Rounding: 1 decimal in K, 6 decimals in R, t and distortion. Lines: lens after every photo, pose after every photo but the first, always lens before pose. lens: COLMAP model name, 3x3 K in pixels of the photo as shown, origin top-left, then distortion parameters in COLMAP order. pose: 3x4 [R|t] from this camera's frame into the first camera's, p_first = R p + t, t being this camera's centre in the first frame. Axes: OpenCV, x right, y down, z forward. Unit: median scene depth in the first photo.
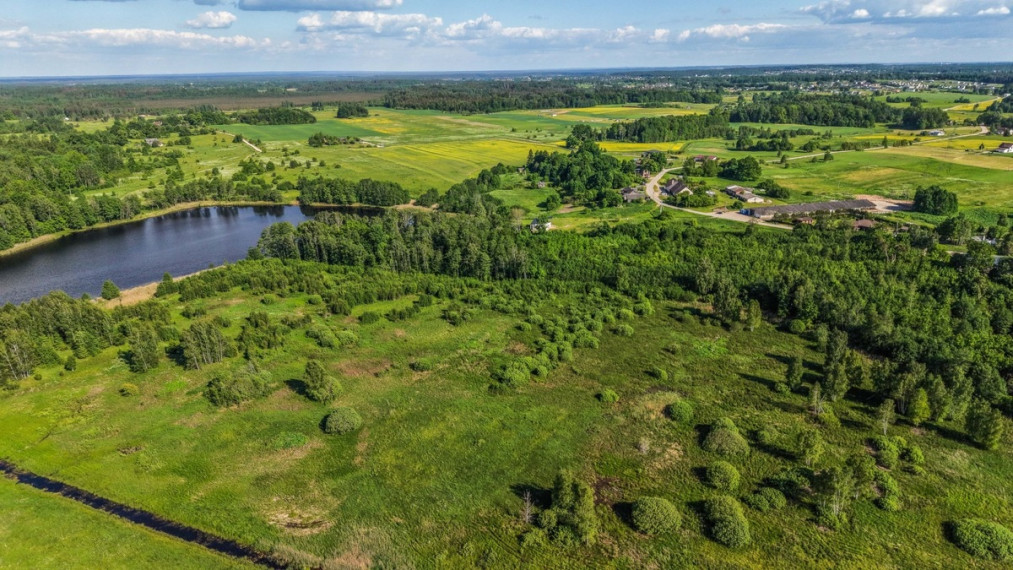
lens RADIAL K [[673.0, 0, 504.1], [0, 673.0, 289.3], [0, 0, 1]] dist [0.024370, -0.026343]
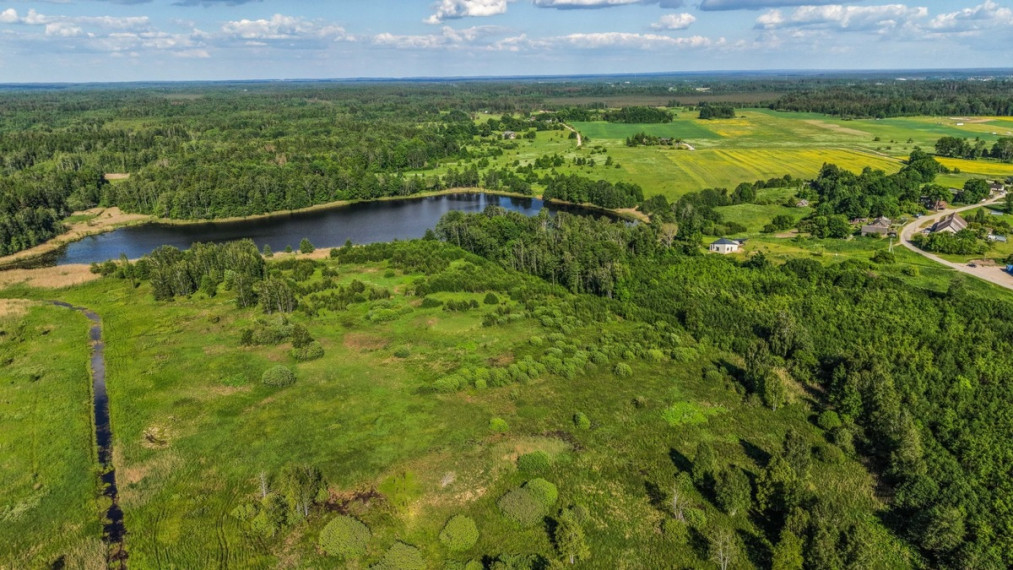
lens RADIAL K [[673.0, 0, 504.1], [0, 673.0, 289.3], [0, 0, 1]] dist [0.024370, -0.026343]
pose [[0.817799, 0.175391, -0.548126, 0.177919], [-0.174614, 0.983151, 0.054070, -0.021905], [0.548374, 0.051492, 0.834646, 0.059826]]
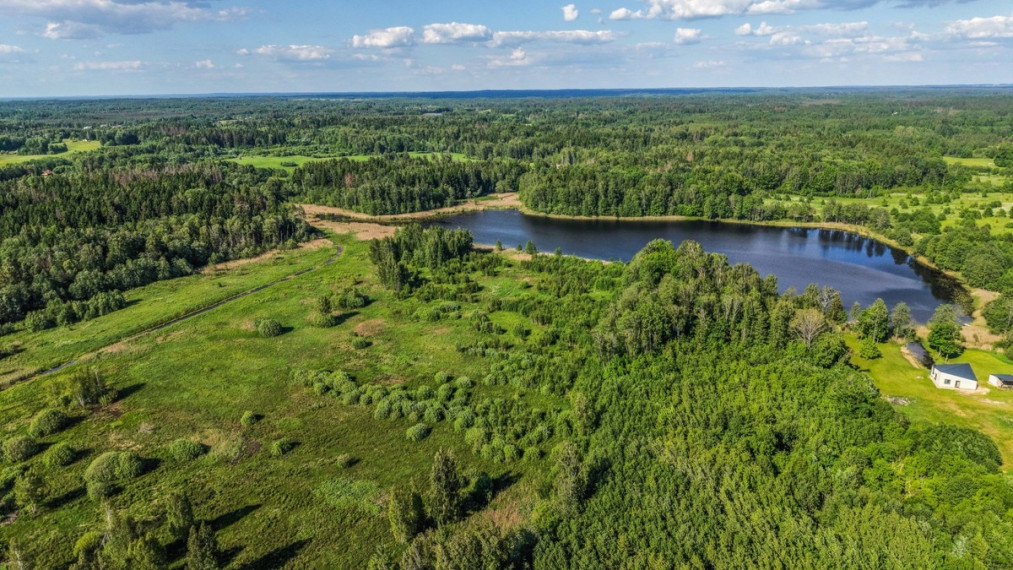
lens RADIAL K [[673.0, 0, 504.1], [0, 673.0, 289.3], [0, 0, 1]] dist [0.024370, -0.026343]
pose [[0.036879, 0.296207, -0.954412, 0.298026], [-0.298853, 0.914622, 0.272310, -0.112090], [0.953586, 0.275186, 0.122253, 0.329653]]
